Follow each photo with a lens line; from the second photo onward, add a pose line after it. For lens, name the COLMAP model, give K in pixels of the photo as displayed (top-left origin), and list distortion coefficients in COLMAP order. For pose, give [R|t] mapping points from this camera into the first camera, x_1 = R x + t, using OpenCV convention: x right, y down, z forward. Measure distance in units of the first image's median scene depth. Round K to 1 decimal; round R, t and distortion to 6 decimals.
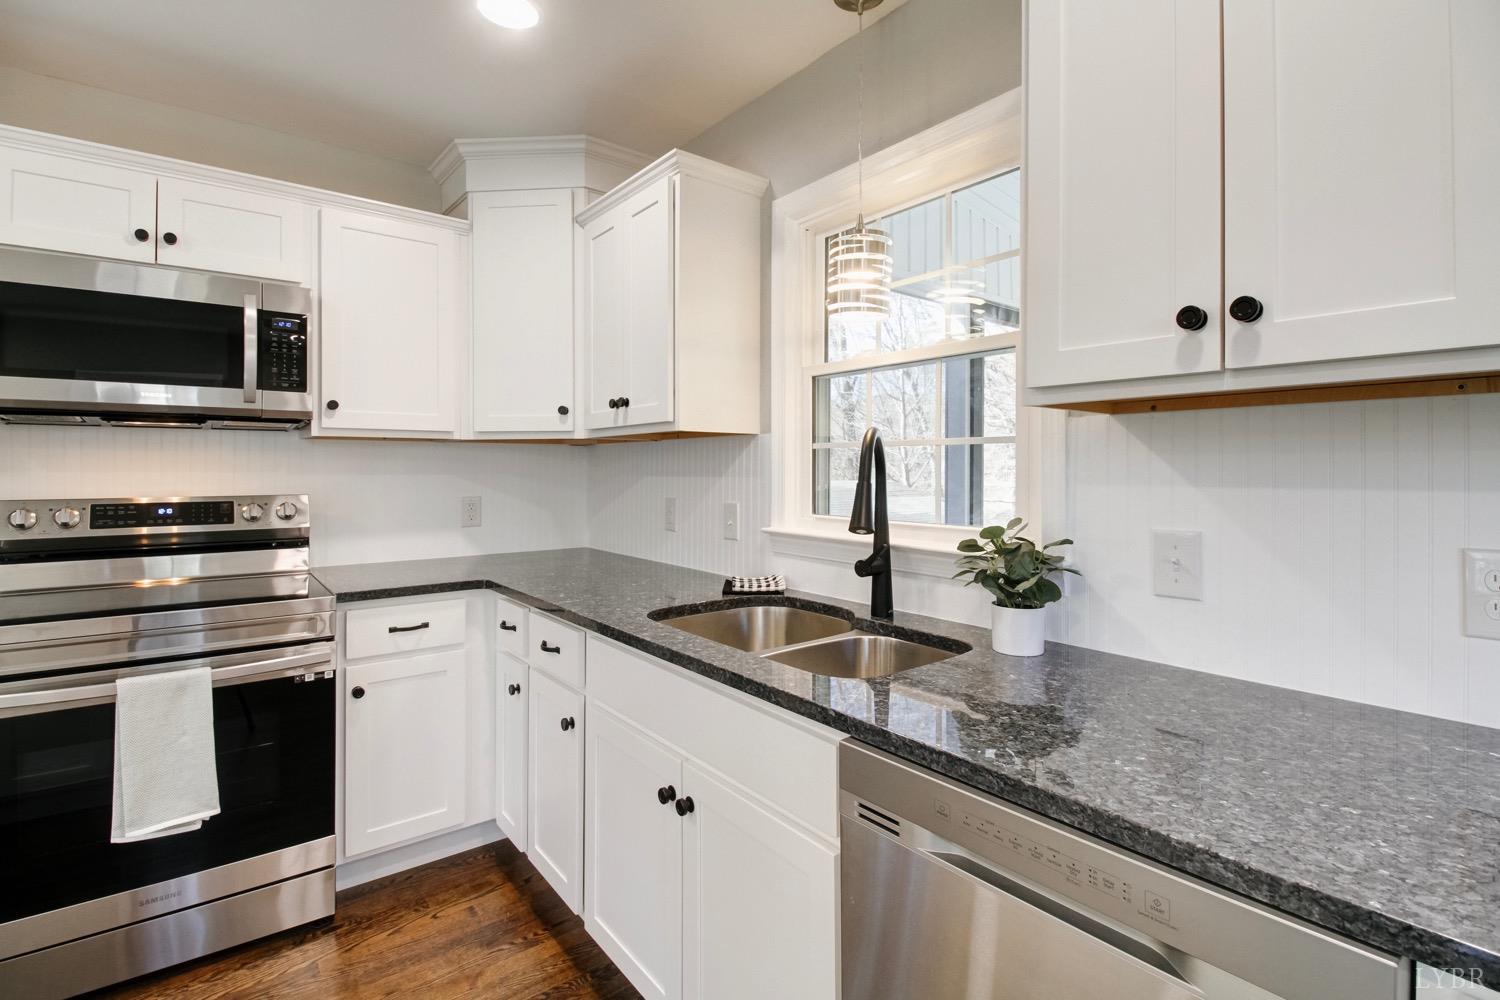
lens RADIAL K [[700.9, 0, 748.3], [0, 700.9, 462.7], [0, 0, 1]] dist [0.000654, -0.000256]
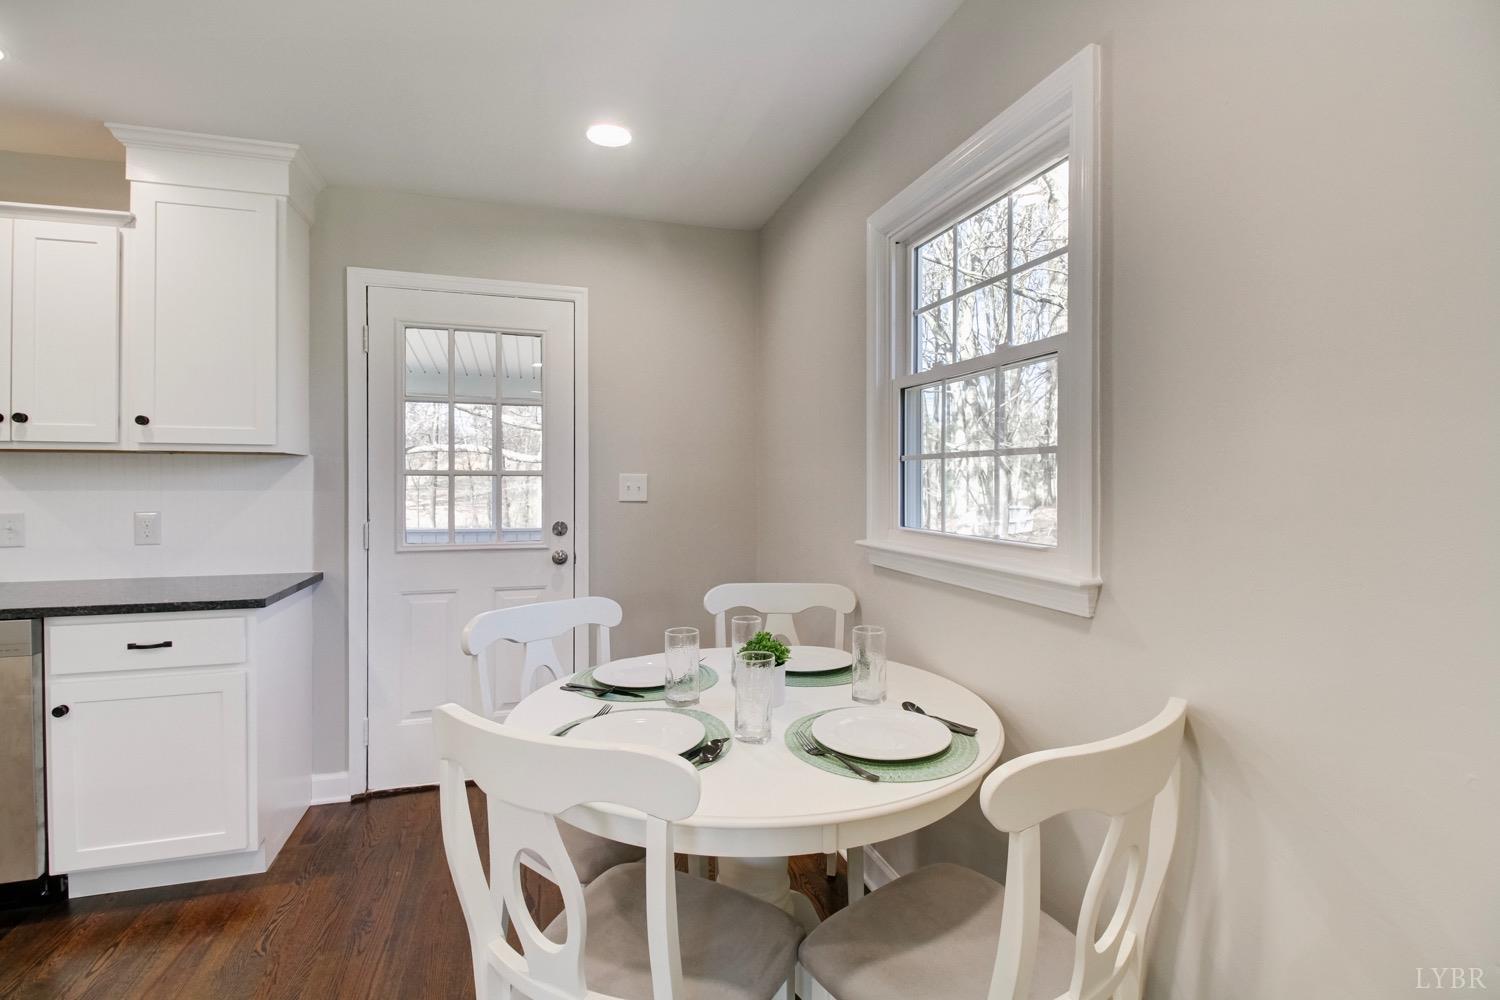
lens RADIAL K [[709.4, 0, 757.0], [0, 709.4, 495.9], [0, 0, 1]] dist [0.001294, -0.000456]
pose [[0.366324, -0.023840, 0.930182, -0.283200], [-0.013995, 0.999417, 0.031126, -0.025580], [-0.930382, -0.024420, 0.365777, -0.991354]]
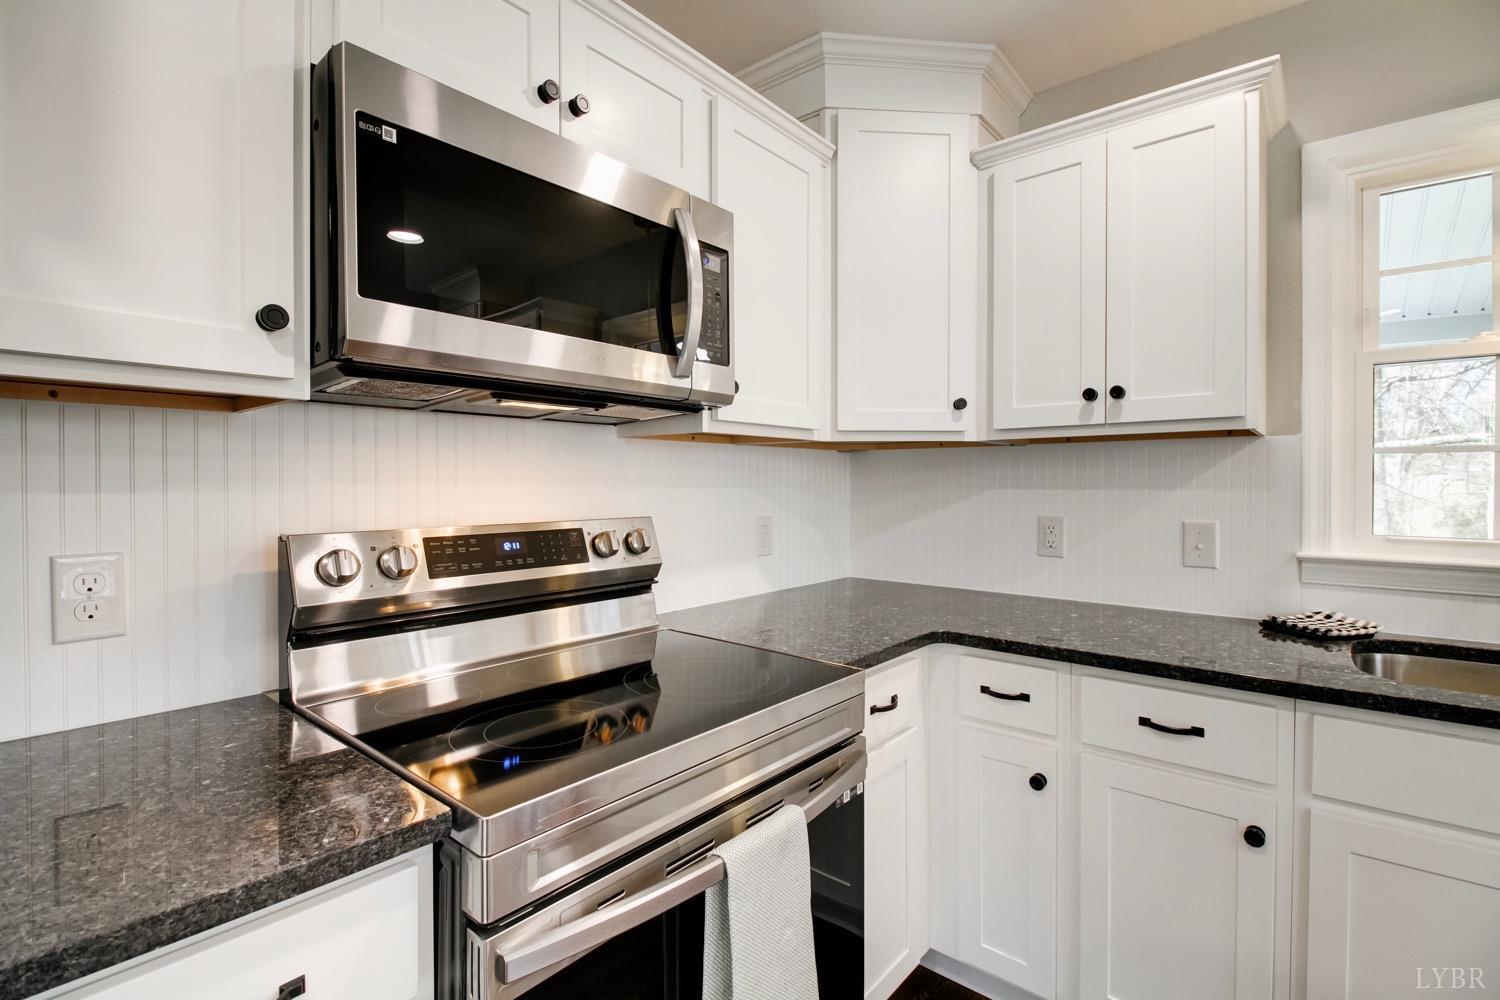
lens RADIAL K [[700.3, 0, 754.6], [0, 700.3, 487.8], [0, 0, 1]] dist [0.001721, -0.000539]
pose [[0.981000, -0.001316, 0.194002, -0.742446], [-0.002395, 0.999819, 0.018896, 0.003610], [-0.193992, -0.019001, 0.980819, 0.334250]]
